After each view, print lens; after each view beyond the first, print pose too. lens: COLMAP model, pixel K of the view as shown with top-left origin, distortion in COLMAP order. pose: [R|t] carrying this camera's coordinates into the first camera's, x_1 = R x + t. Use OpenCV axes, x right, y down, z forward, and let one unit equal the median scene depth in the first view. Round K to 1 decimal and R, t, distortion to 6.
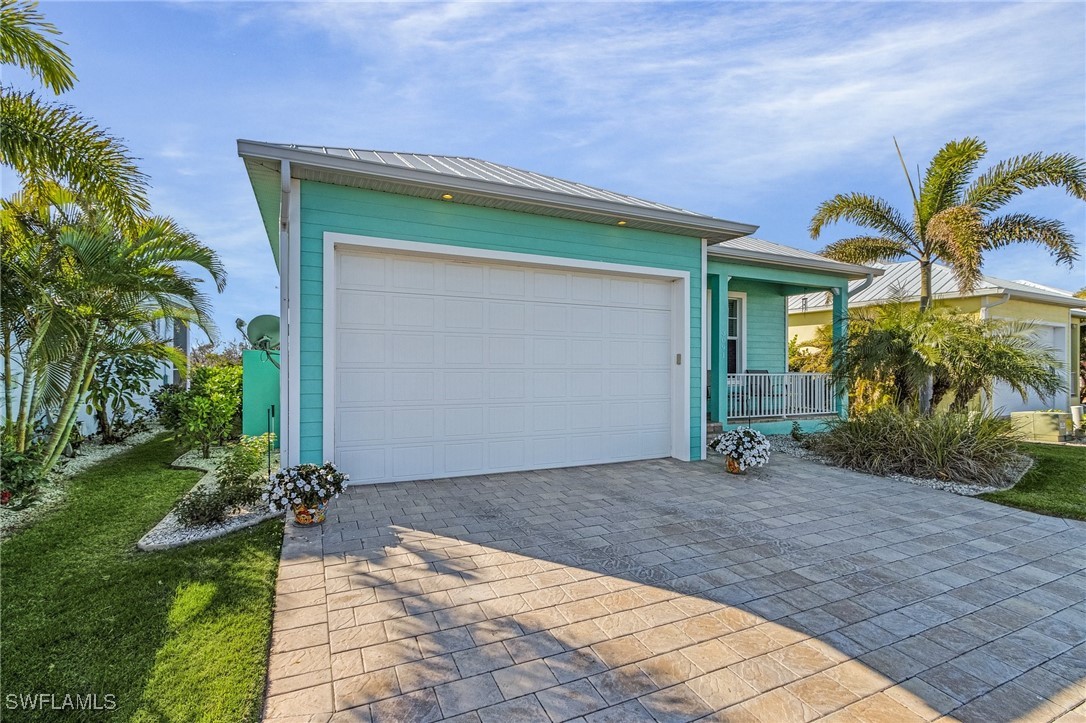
lens RADIAL K [[505.0, 0, 543.4], [0, 505.0, 365.8], [0, 0, 1]] dist [0.002322, -0.000350]
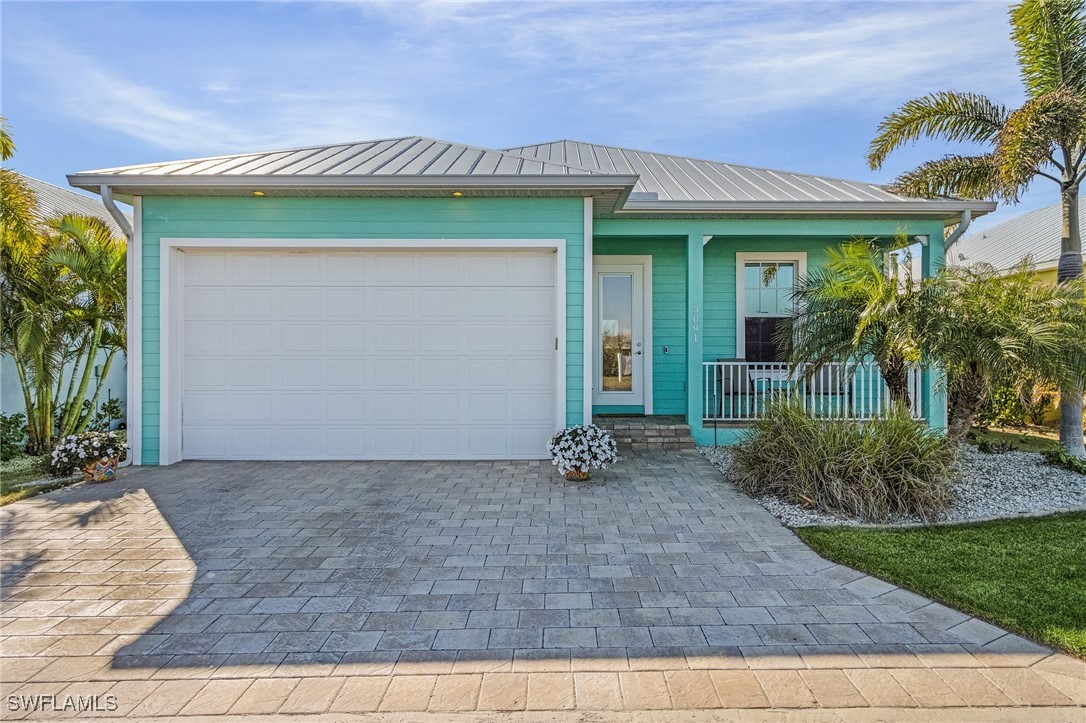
lens RADIAL K [[617.1, 0, 543.2], [0, 617.1, 360.2], [0, 0, 1]] dist [0.001331, 0.001537]
pose [[0.910527, -0.006479, -0.413399, 0.875330], [0.005351, 0.999978, -0.003887, 0.023669], [0.413415, 0.001327, 0.910542, 0.065985]]
